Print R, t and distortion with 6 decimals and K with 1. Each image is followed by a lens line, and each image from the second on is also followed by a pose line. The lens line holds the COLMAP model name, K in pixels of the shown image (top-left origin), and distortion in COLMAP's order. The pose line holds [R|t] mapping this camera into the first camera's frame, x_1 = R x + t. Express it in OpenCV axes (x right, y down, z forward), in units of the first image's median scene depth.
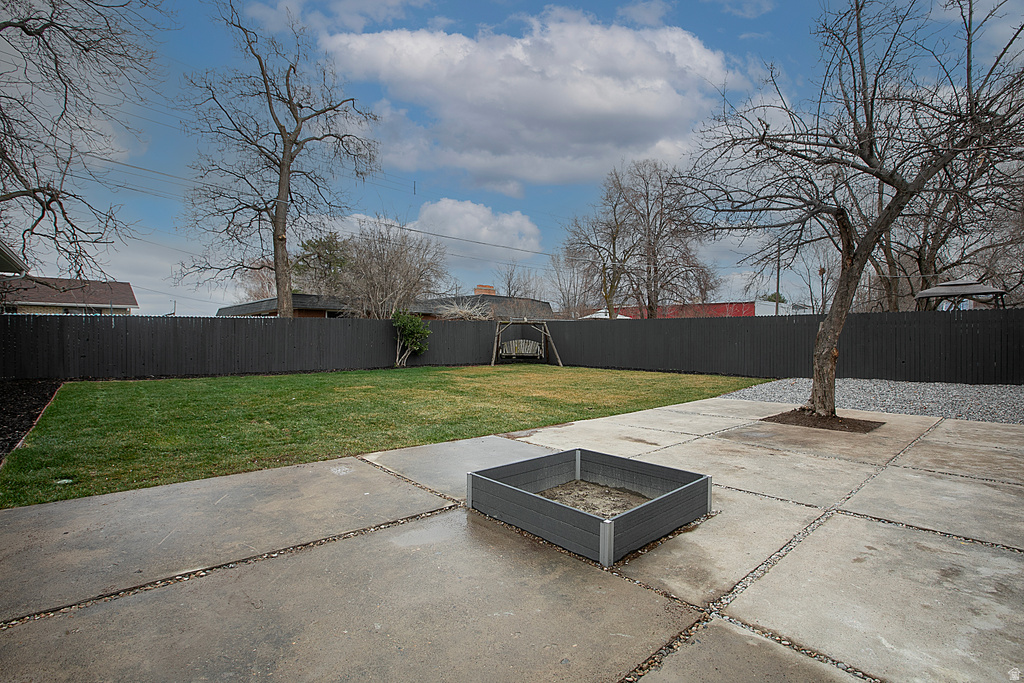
lens RADIAL K [[467.1, 0, 506.2], [0, 467.1, 341.7], [0, 0, 1]] dist [-0.045385, 0.017041]
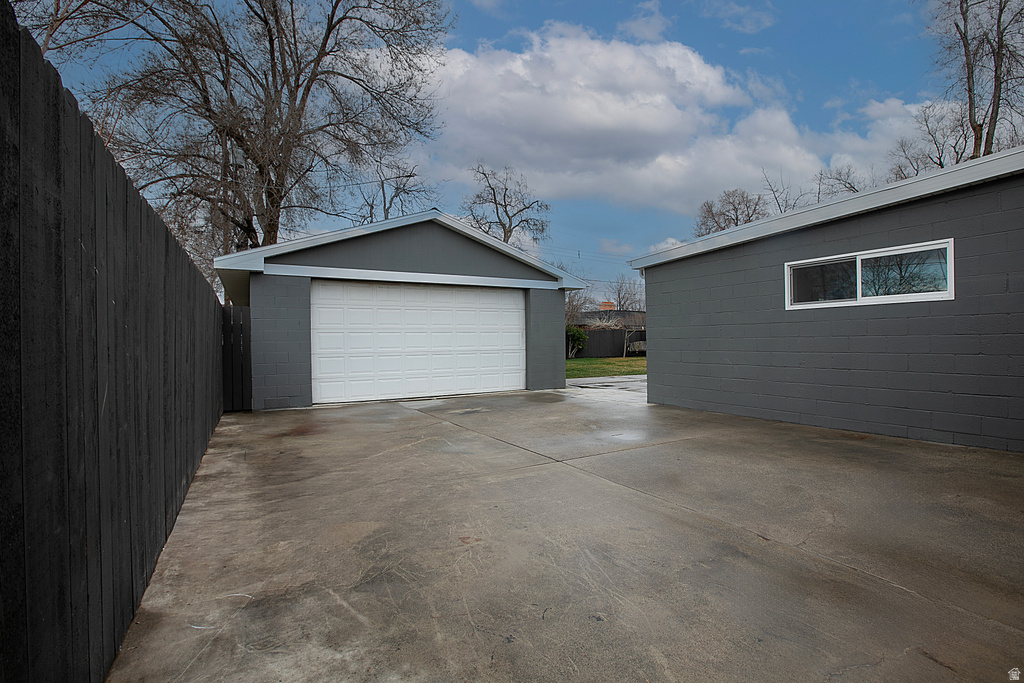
lens RADIAL K [[467.1, 0, 506.2], [0, 467.1, 341.7], [0, 0, 1]] dist [-0.045385, 0.017041]
pose [[0.979227, -0.016083, -0.202128, -0.068672], [0.015131, 0.999866, -0.006255, 0.000346], [0.202201, 0.003067, 0.979339, -0.444802]]
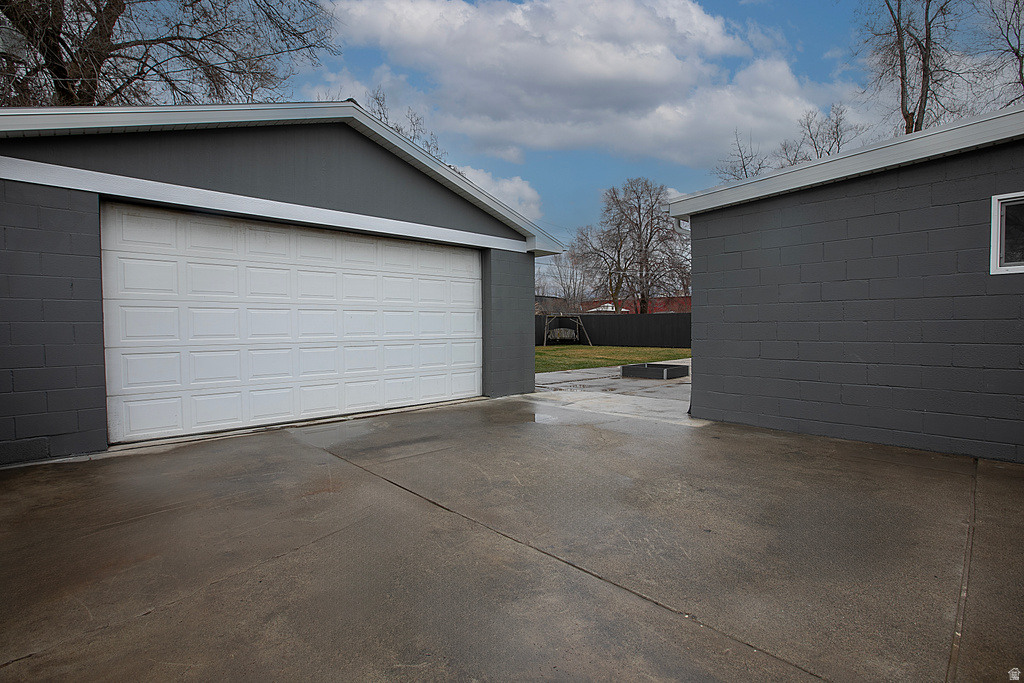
lens RADIAL K [[467.1, 0, 506.2], [0, 467.1, 341.7], [0, 0, 1]] dist [-0.045385, 0.017041]
pose [[0.999380, -0.012536, 0.032907, -0.133591], [0.011751, 0.999644, 0.023946, 0.000583], [-0.033195, -0.023545, 0.999172, -0.315226]]
